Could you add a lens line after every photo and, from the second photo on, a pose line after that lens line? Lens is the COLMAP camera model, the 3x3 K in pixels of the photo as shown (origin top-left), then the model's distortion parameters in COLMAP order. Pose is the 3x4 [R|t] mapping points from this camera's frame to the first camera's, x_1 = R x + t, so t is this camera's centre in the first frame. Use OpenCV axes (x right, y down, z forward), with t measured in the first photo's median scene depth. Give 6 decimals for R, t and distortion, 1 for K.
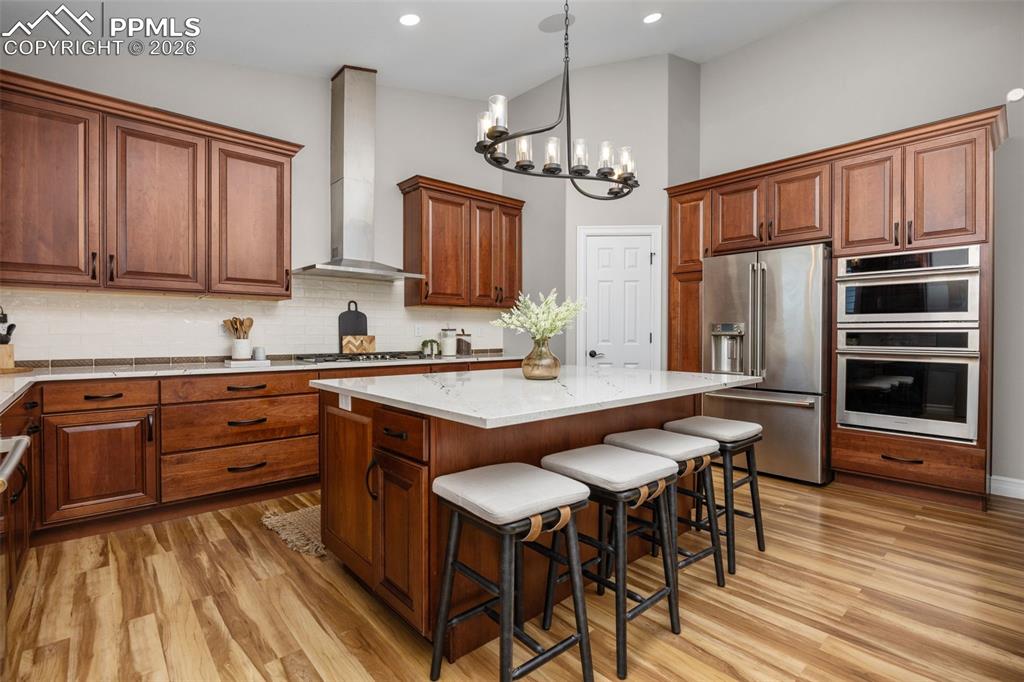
lens RADIAL K [[474.1, 0, 506.6], [0, 474.1, 339.8], [0, 0, 1]] dist [-0.012790, 0.002082]
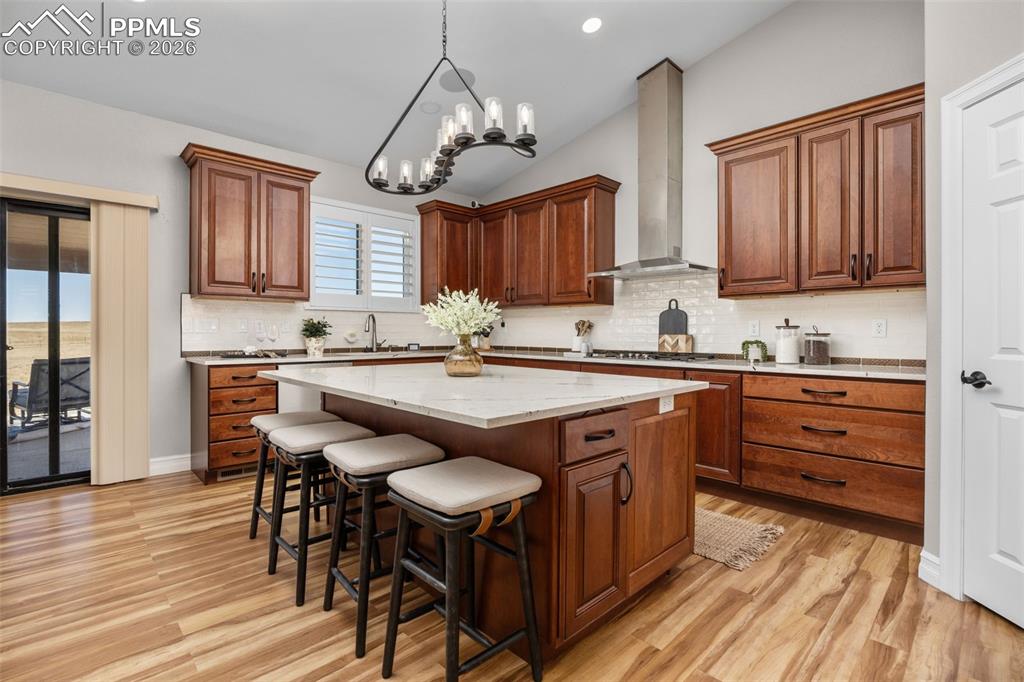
lens RADIAL K [[474.1, 0, 514.0], [0, 474.1, 335.2], [0, 0, 1]] dist [-0.012790, 0.002082]
pose [[0.033964, 0.003219, -0.999418, 0.654620], [-0.015171, 0.999881, 0.002705, -0.004833], [0.999308, 0.015070, 0.034009, 0.647404]]
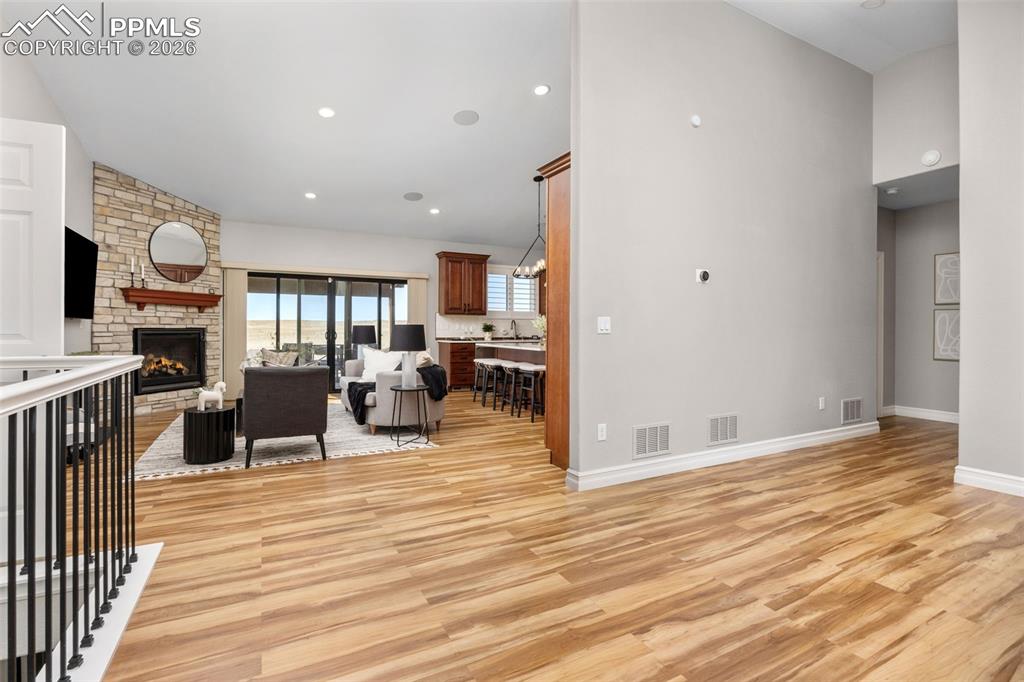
lens RADIAL K [[474.1, 0, 506.8], [0, 474.1, 330.6], [0, 0, 1]] dist [-0.012790, 0.002082]
pose [[-0.262597, -0.001005, -0.964905, 1.753065], [-0.017475, 0.999840, 0.003714, -0.005979], [0.964747, 0.017837, -0.262573, 0.919573]]
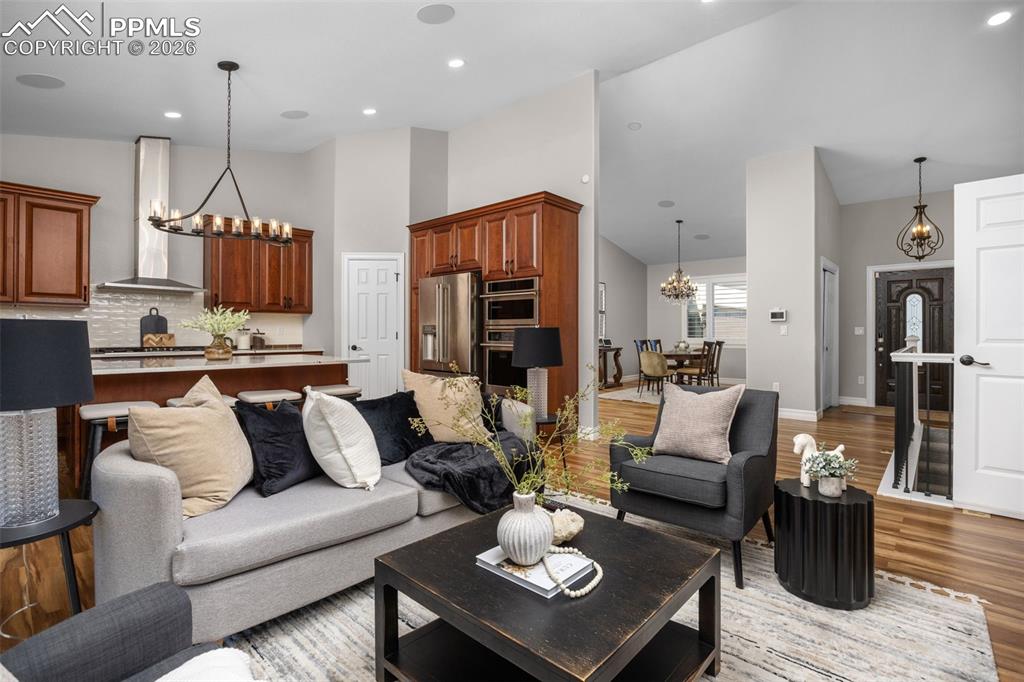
lens RADIAL K [[474.1, 0, 508.9], [0, 474.1, 331.7], [0, 0, 1]] dist [-0.012790, 0.002082]
pose [[0.995304, 0.001270, 0.096794, 0.549292], [0.000106, 0.999899, -0.014211, 0.004148], [-0.096802, 0.014154, 0.995203, -0.421585]]
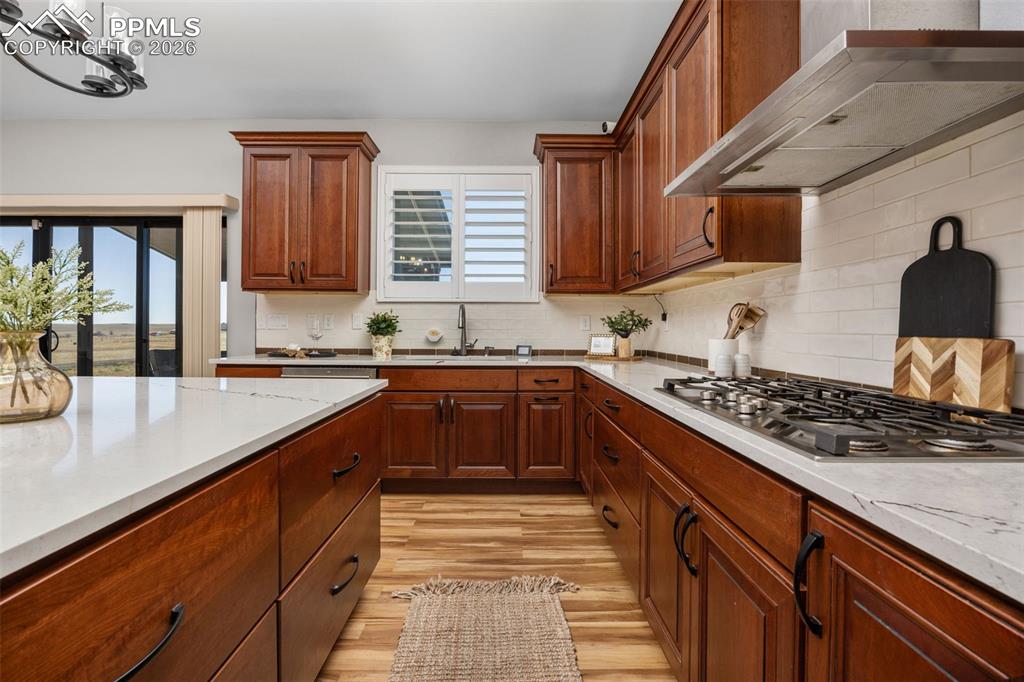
lens RADIAL K [[474.1, 0, 507.9], [0, 474.1, 330.3], [0, 0, 1]] dist [-0.012790, 0.002082]
pose [[-0.657538, -0.002667, -0.753417, 0.064134], [-0.015456, 0.999831, 0.009949, -0.011899], [0.753263, 0.018187, -0.657468, 1.003171]]
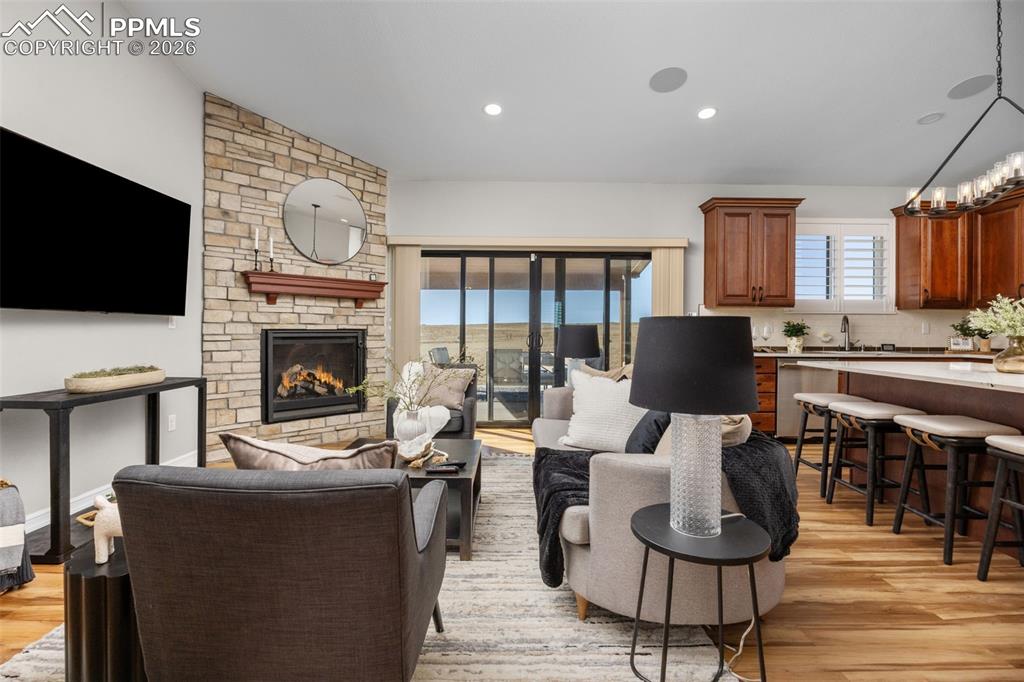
lens RADIAL K [[474.1, 0, 517.3], [0, 474.1, 332.5], [0, 0, 1]] dist [-0.012790, 0.002082]
pose [[-0.659749, -0.003400, -0.751479, 1.028110], [-0.018269, 0.999767, 0.011516, -0.002932], [0.751264, 0.021326, -0.659657, 0.505677]]
